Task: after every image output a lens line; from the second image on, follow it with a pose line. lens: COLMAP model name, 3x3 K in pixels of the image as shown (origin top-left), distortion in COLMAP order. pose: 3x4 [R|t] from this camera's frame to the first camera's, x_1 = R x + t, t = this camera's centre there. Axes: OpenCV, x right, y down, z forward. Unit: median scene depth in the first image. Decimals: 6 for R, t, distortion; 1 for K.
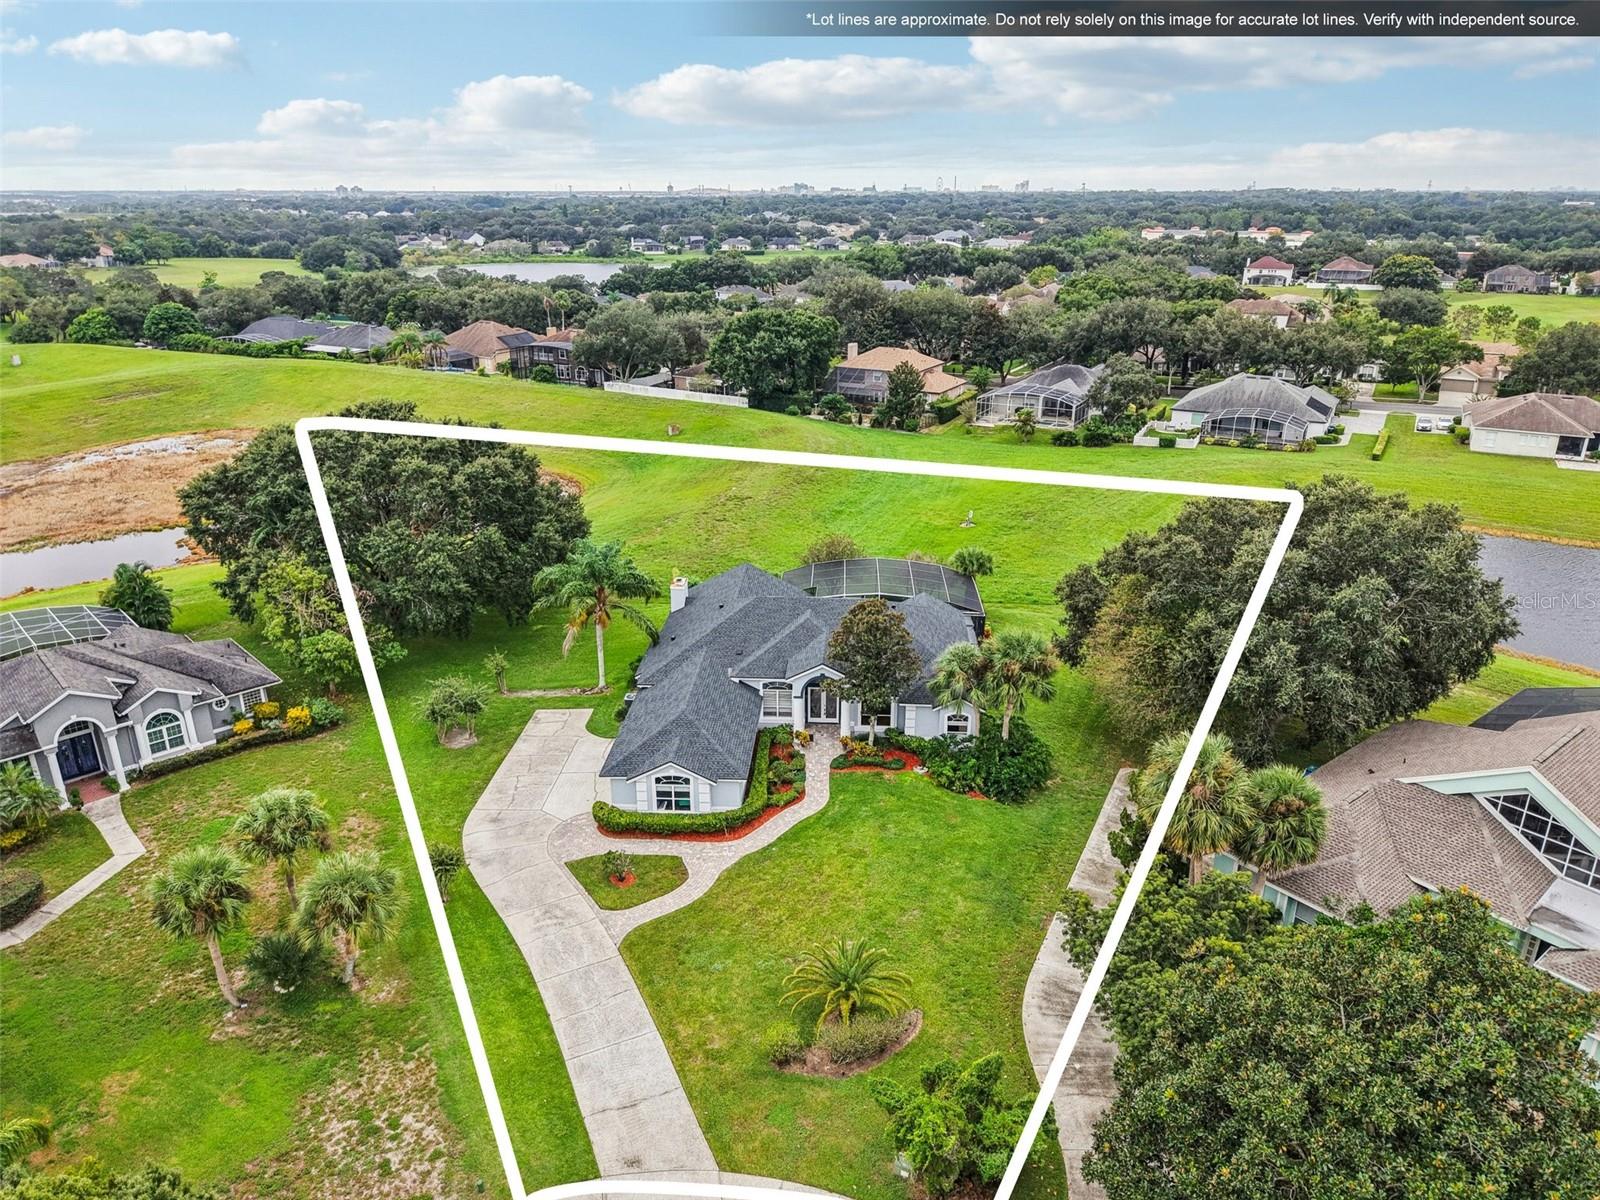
lens RADIAL K [[1086.6, 0, 800.0], [0, 1086.6, 600.0], [0, 0, 1]] dist [0.019334, -0.021668]
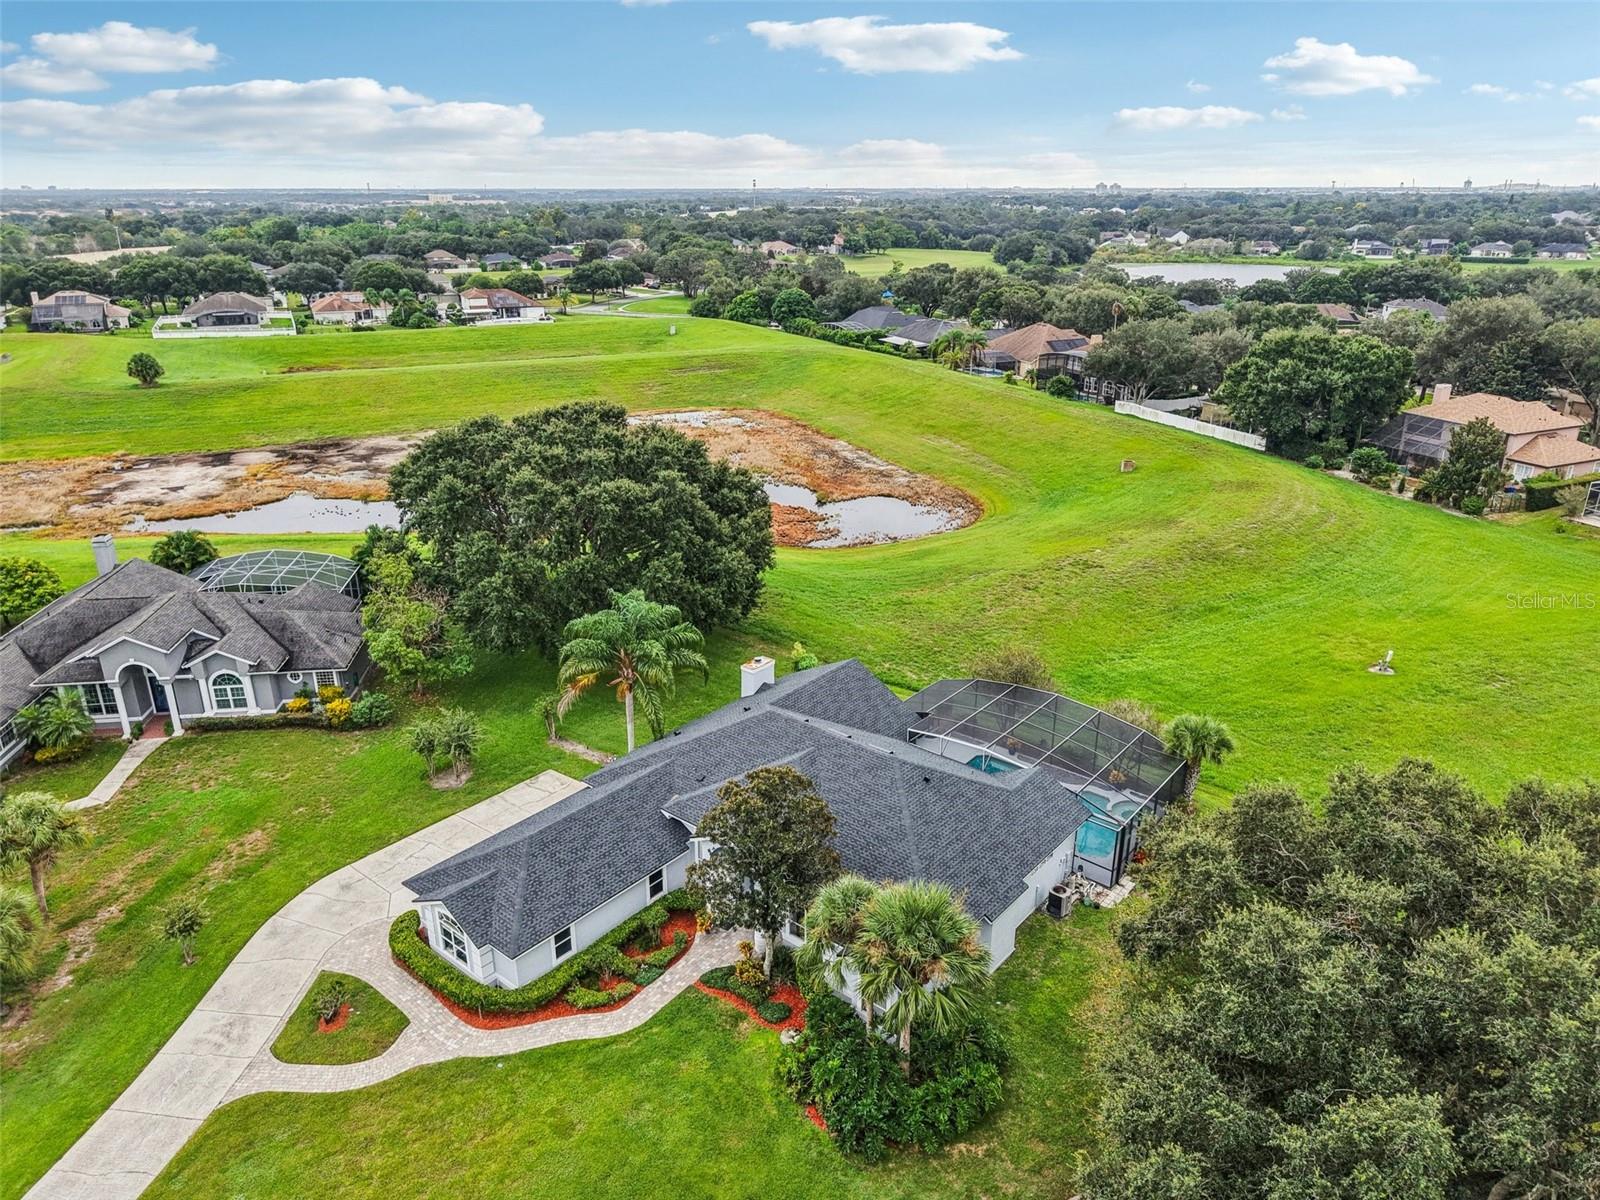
lens RADIAL K [[1086.6, 0, 800.0], [0, 1086.6, 600.0], [0, 0, 1]] dist [0.019334, -0.021668]
pose [[0.802887, 0.209324, -0.558172, 0.149174], [-0.208098, 0.975836, 0.066622, -0.052020], [0.558631, 0.062664, 0.827046, 0.148525]]
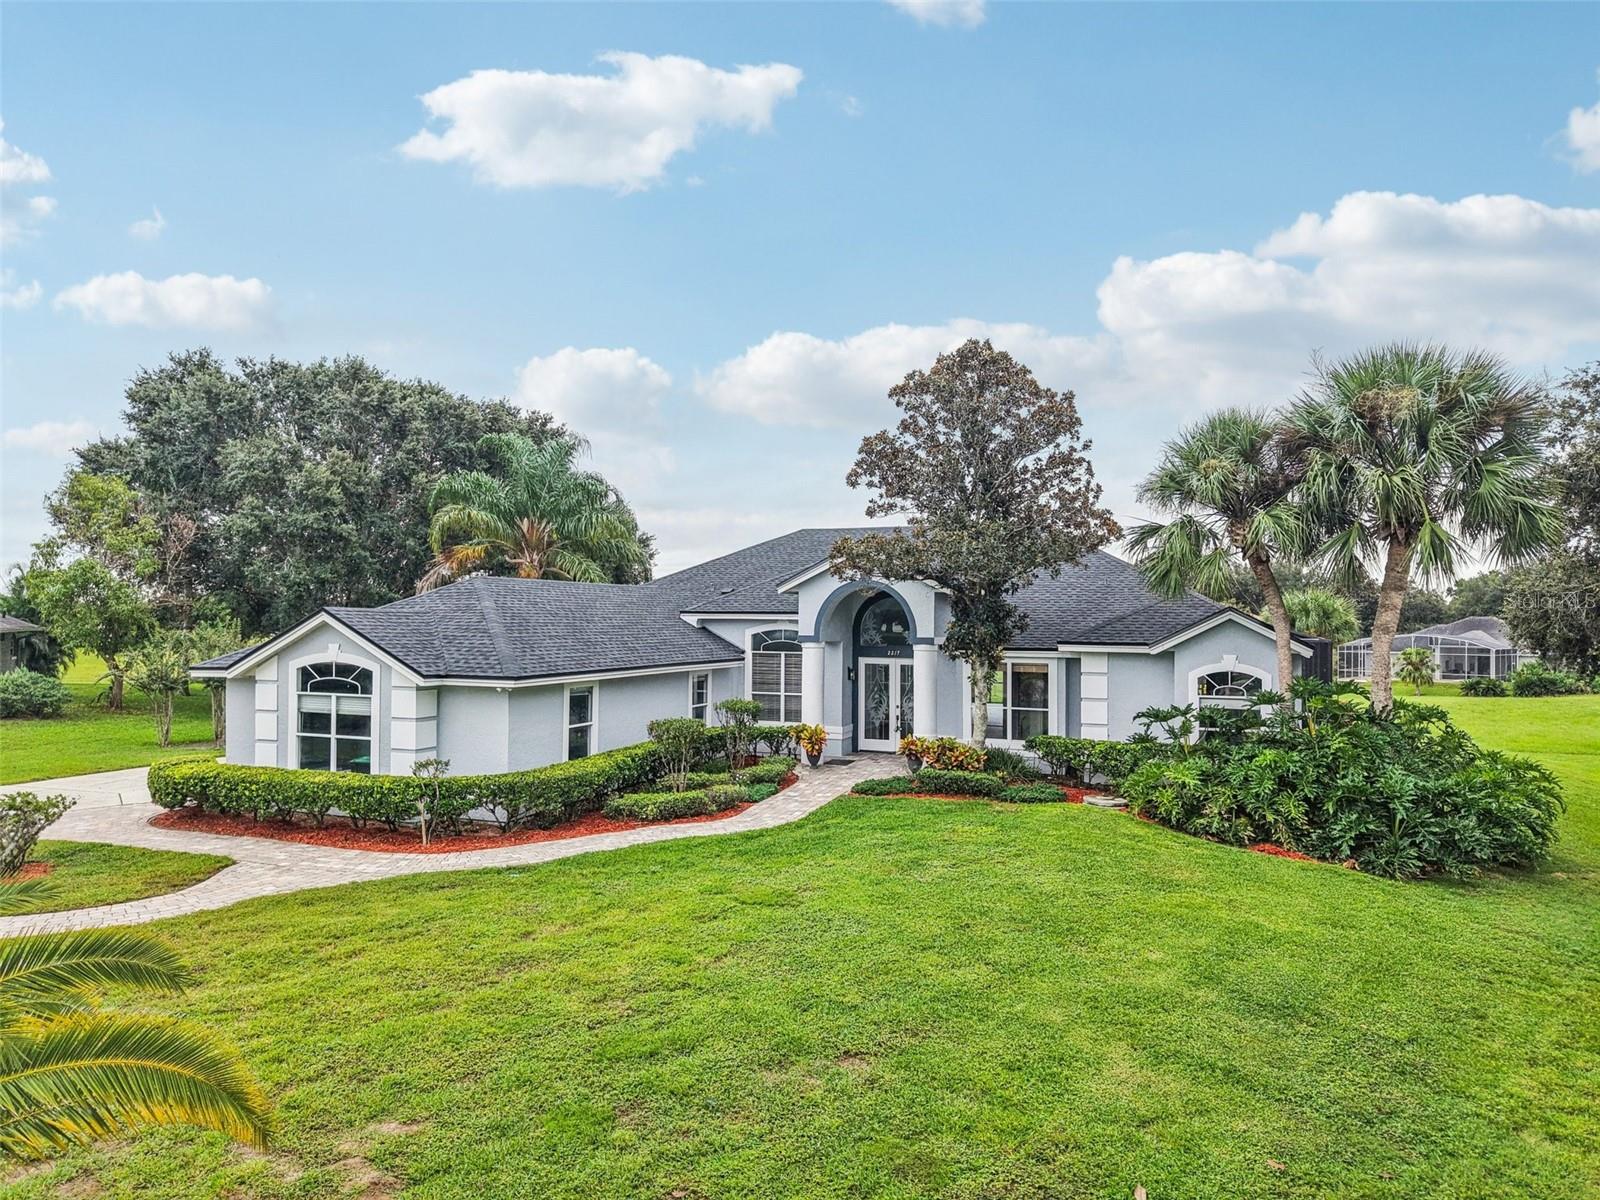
lens RADIAL K [[1086.6, 0, 800.0], [0, 1086.6, 600.0], [0, 0, 1]] dist [0.019334, -0.021668]
pose [[0.950959, 0.001743, -0.309312, 0.043059], [-0.116120, 0.928856, -0.351771, 0.078183], [0.286693, 0.370437, 0.883506, 0.225609]]
